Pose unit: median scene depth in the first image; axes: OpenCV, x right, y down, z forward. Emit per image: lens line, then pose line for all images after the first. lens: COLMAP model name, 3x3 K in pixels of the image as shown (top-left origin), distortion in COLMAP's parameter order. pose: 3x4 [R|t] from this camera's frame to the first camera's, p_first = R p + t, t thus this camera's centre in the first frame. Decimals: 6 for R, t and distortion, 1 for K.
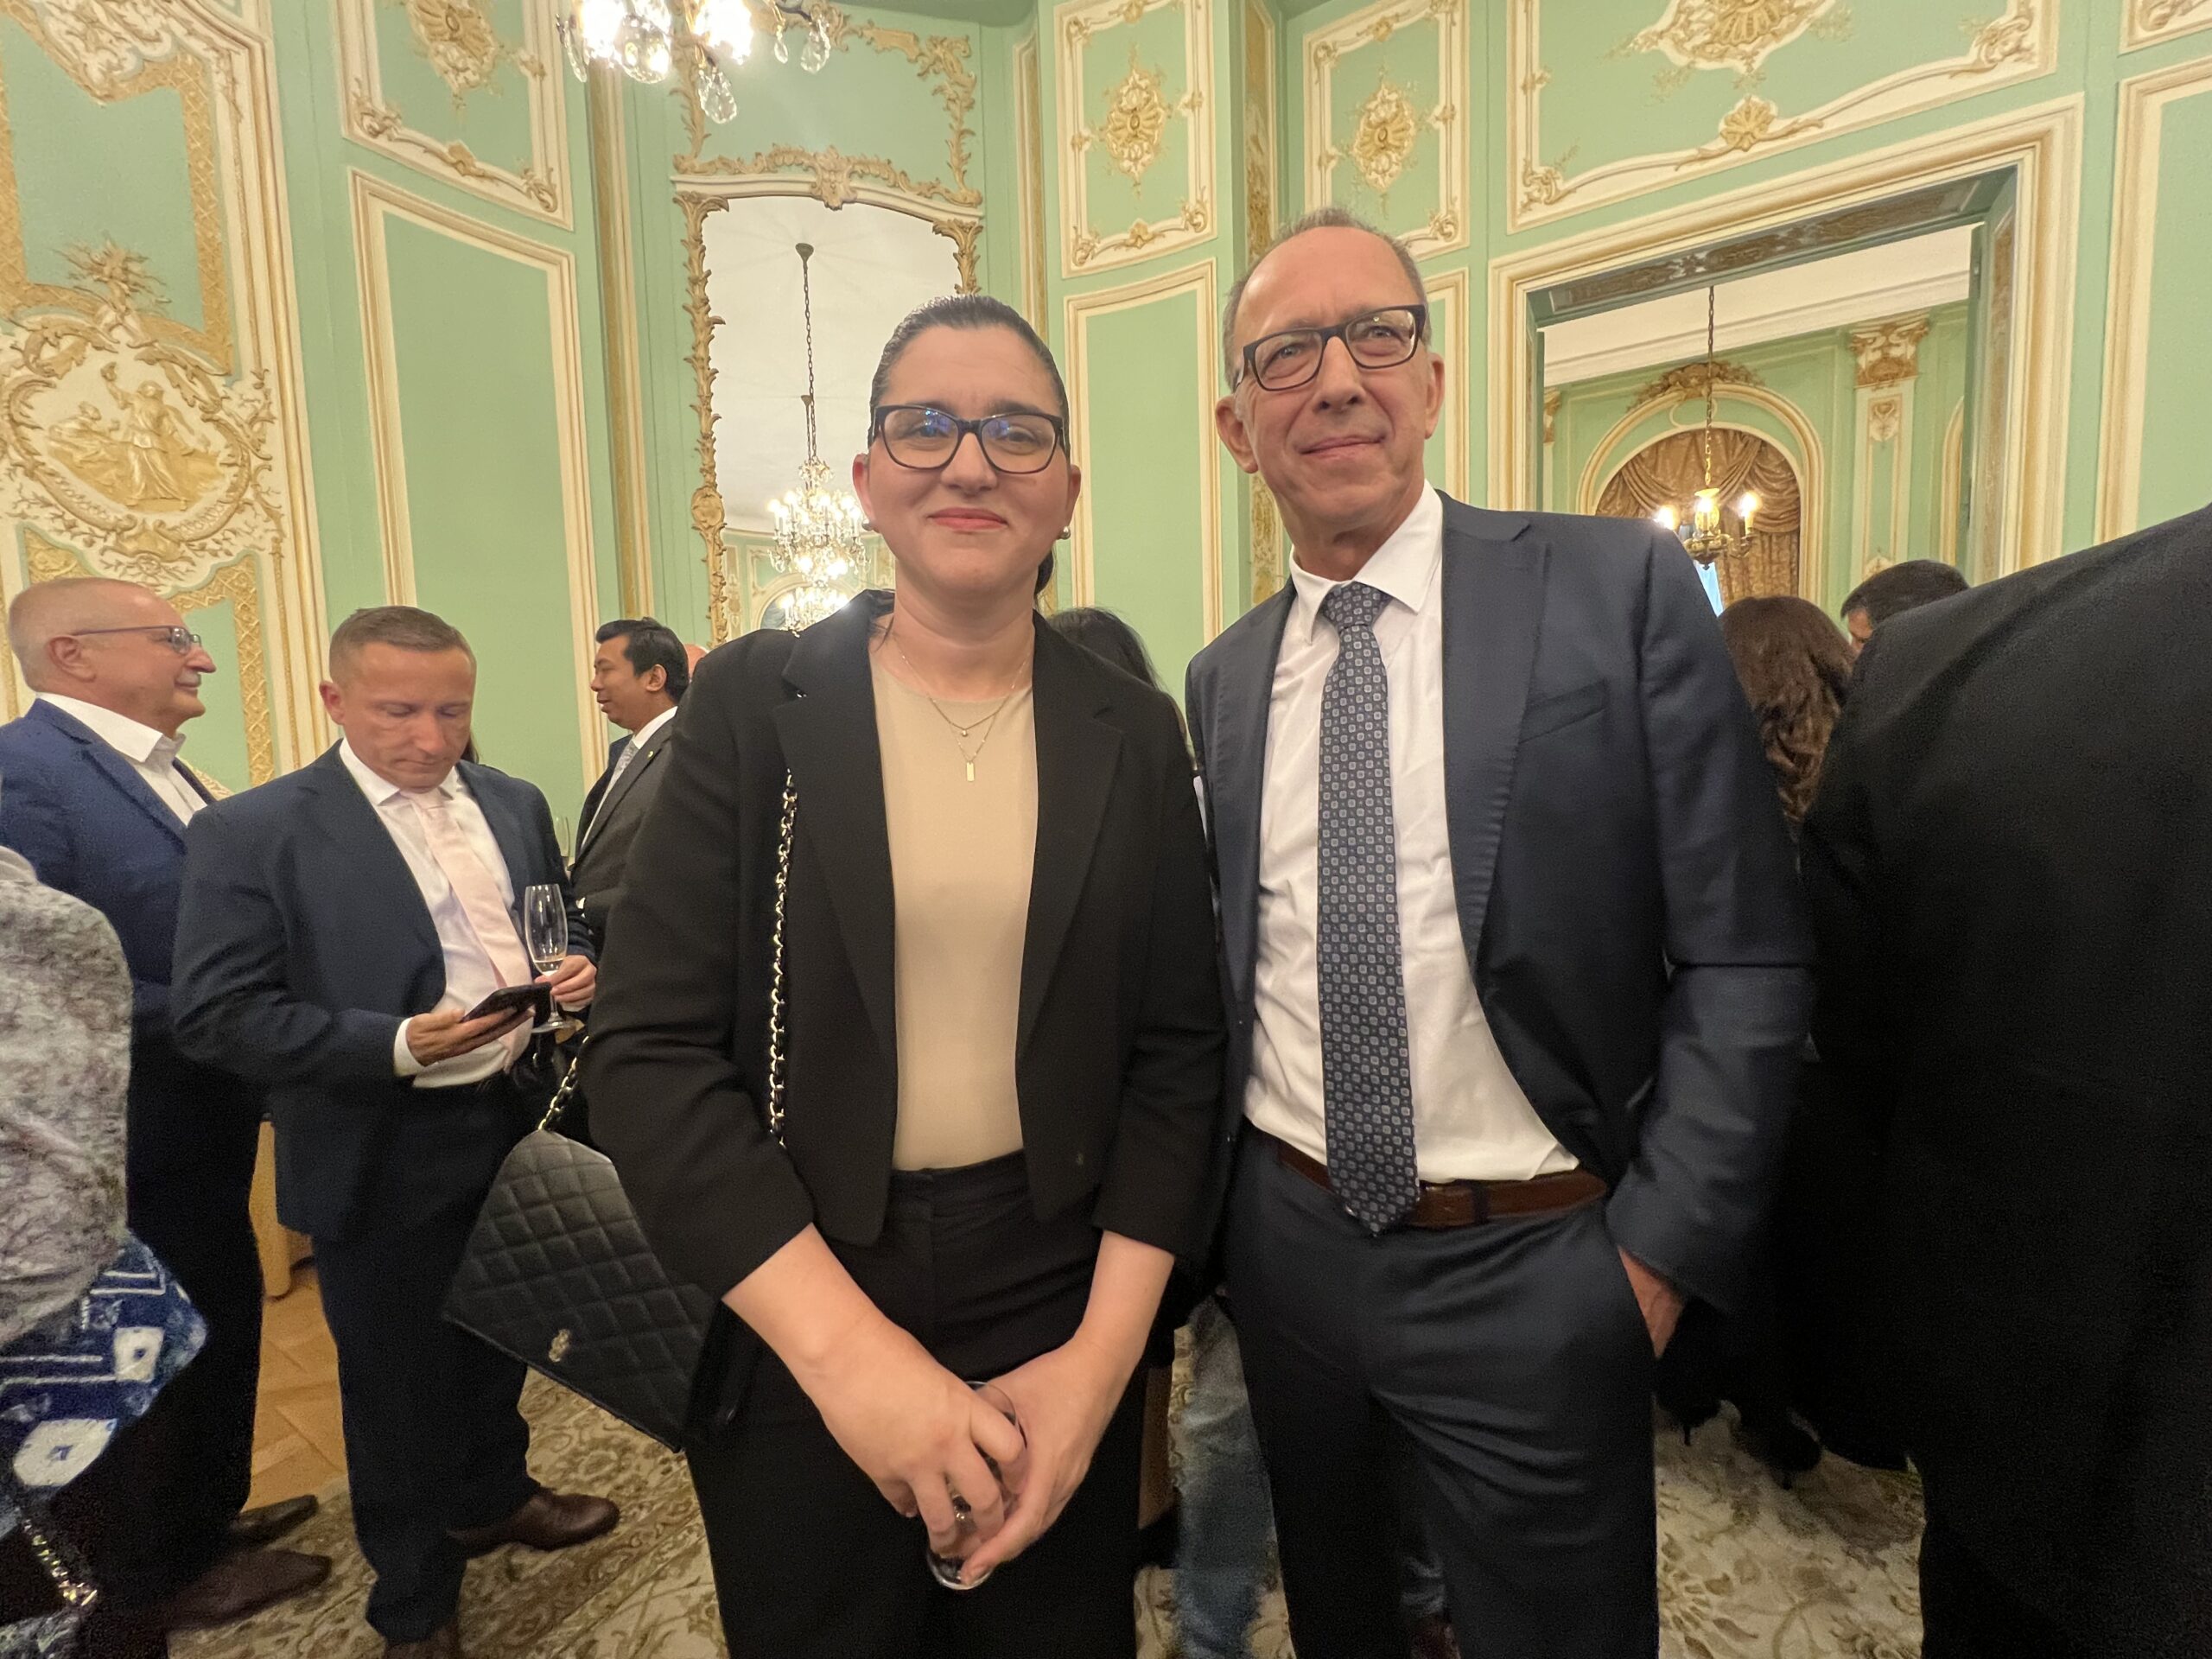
lens RADIAL K [[997.6, 0, 1108.7], [0, 997.6, 832.1], [0, 0, 1]] dist [-0.003750, -0.000791]
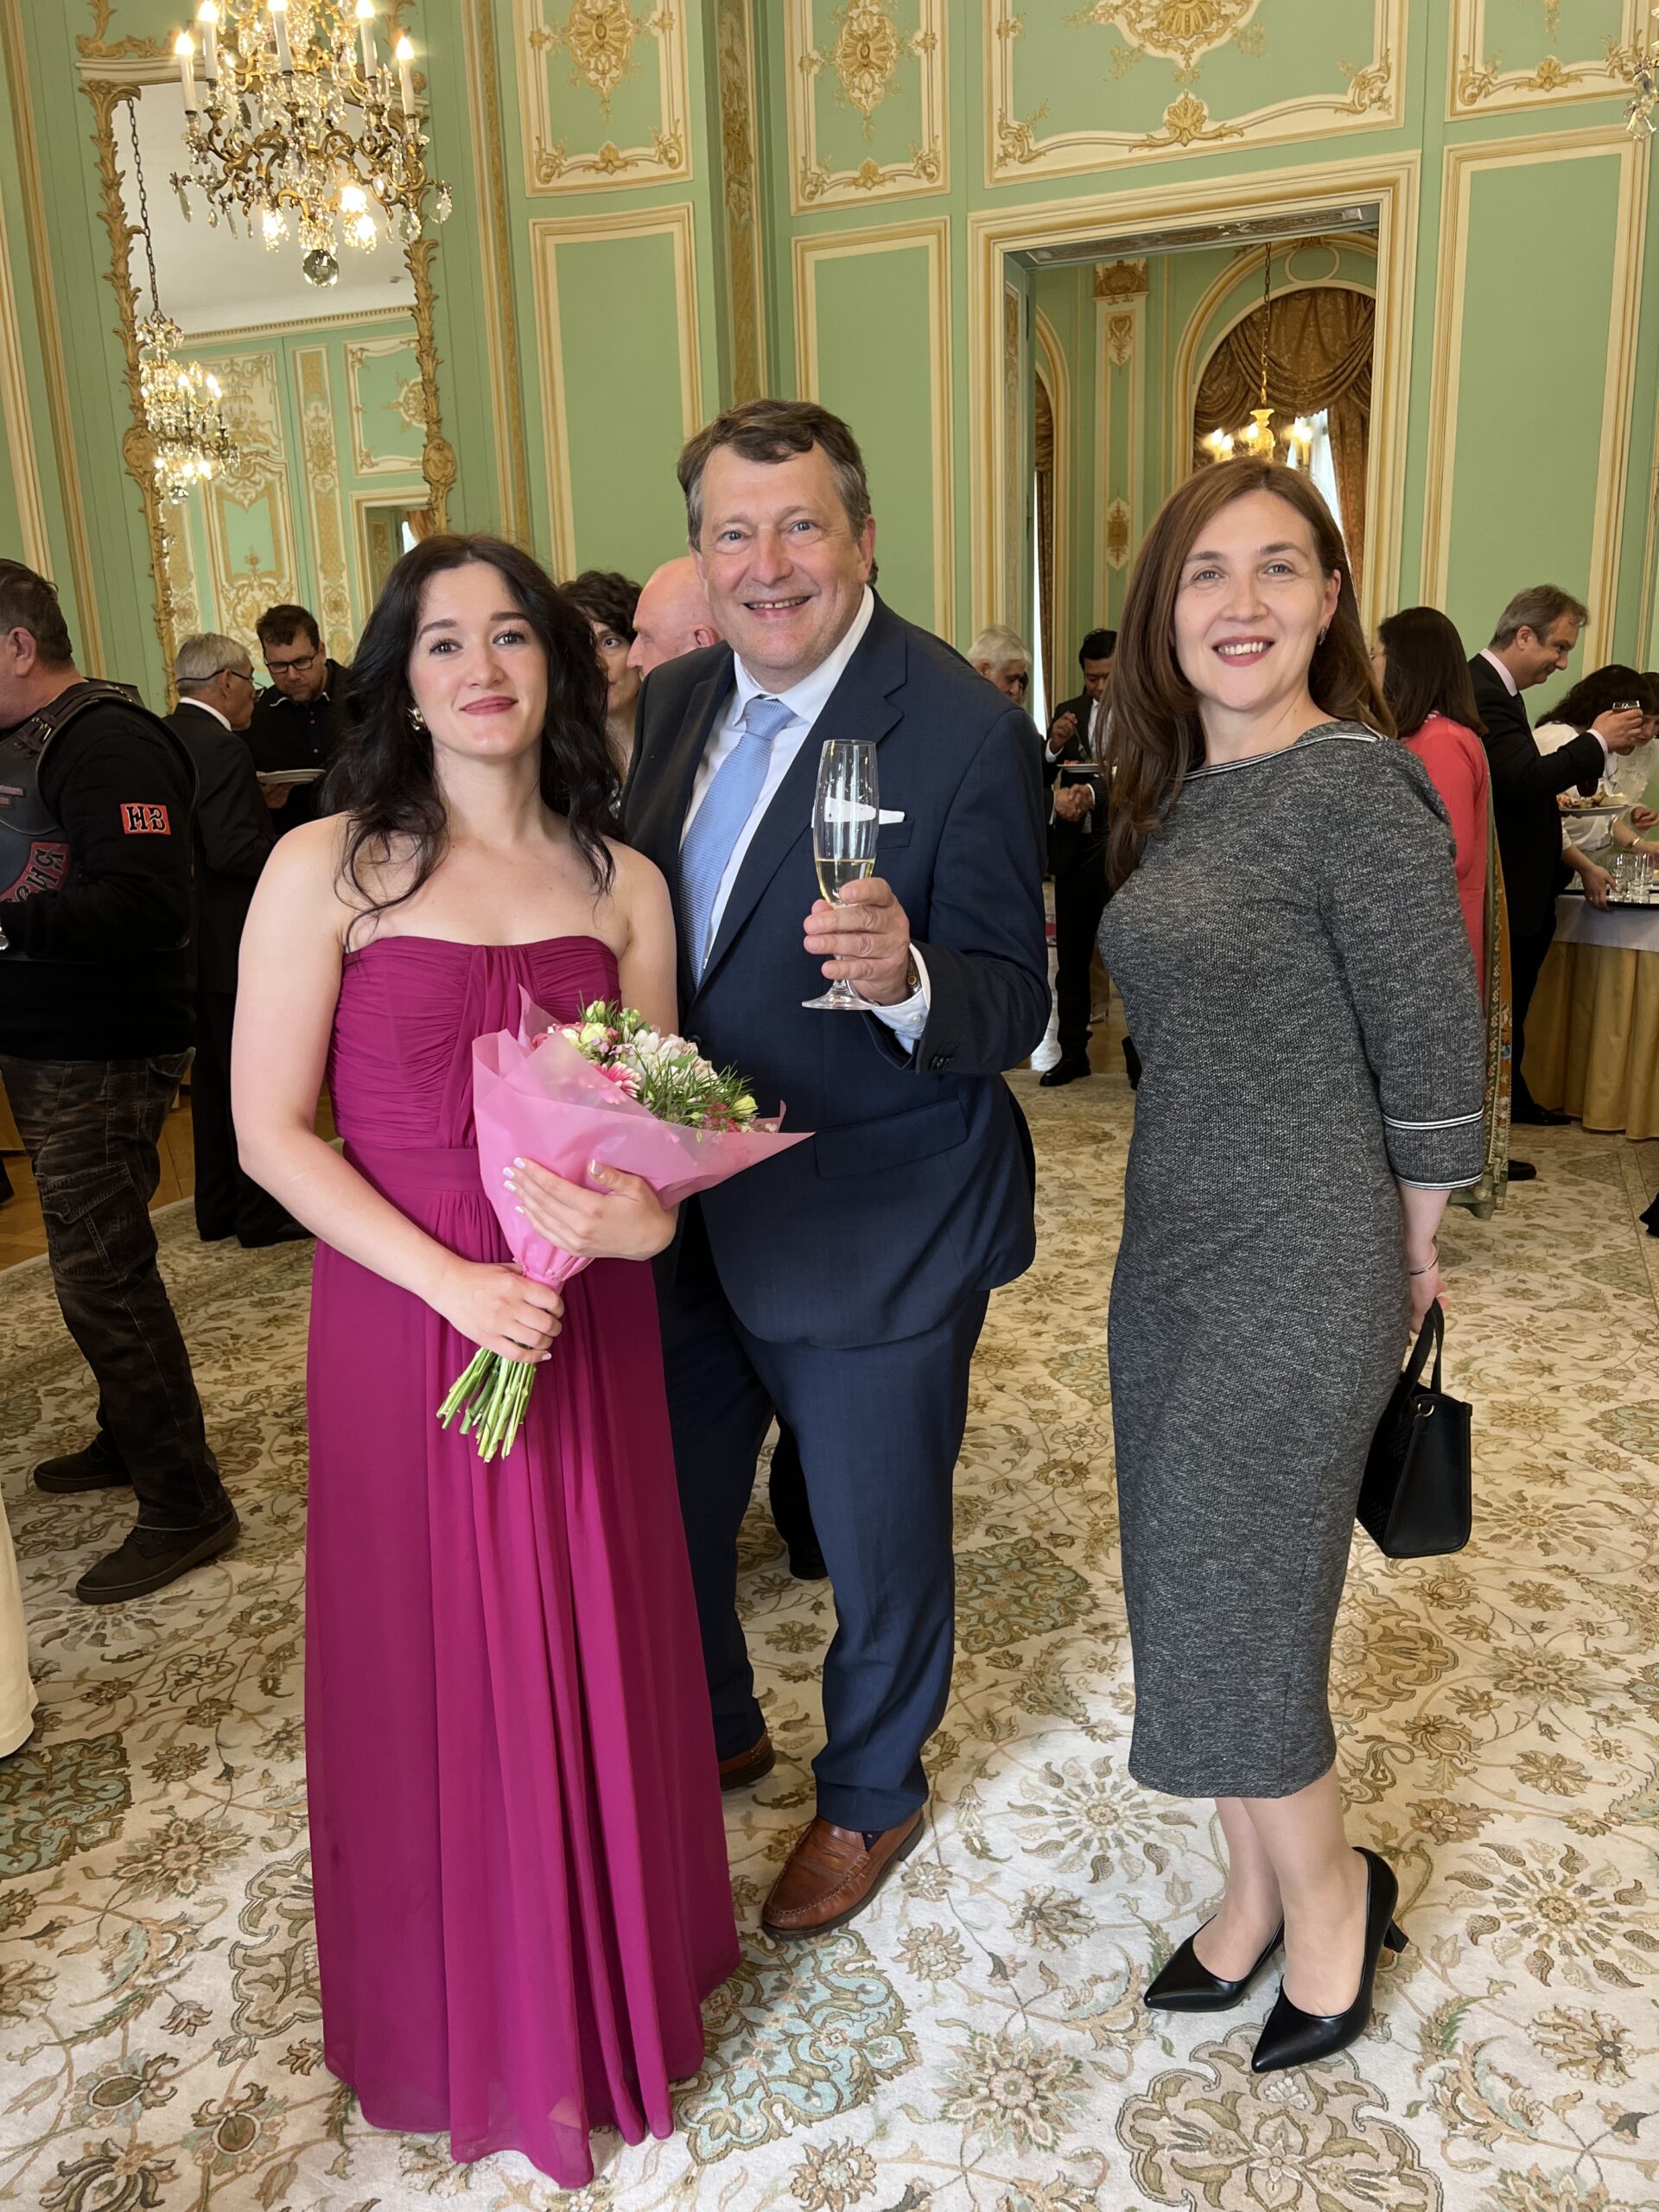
lens RADIAL K [[1657.2, 0, 834.3], [0, 1657.2, 1110.8], [0, 0, 1]] dist [-0.001966, -0.001795]
pose [[0.983473, -0.047079, 0.174825, -0.080458], [0.019945, 0.987896, 0.153830, 0.053393], [-0.179951, -0.147800, 0.972508, -0.723761]]
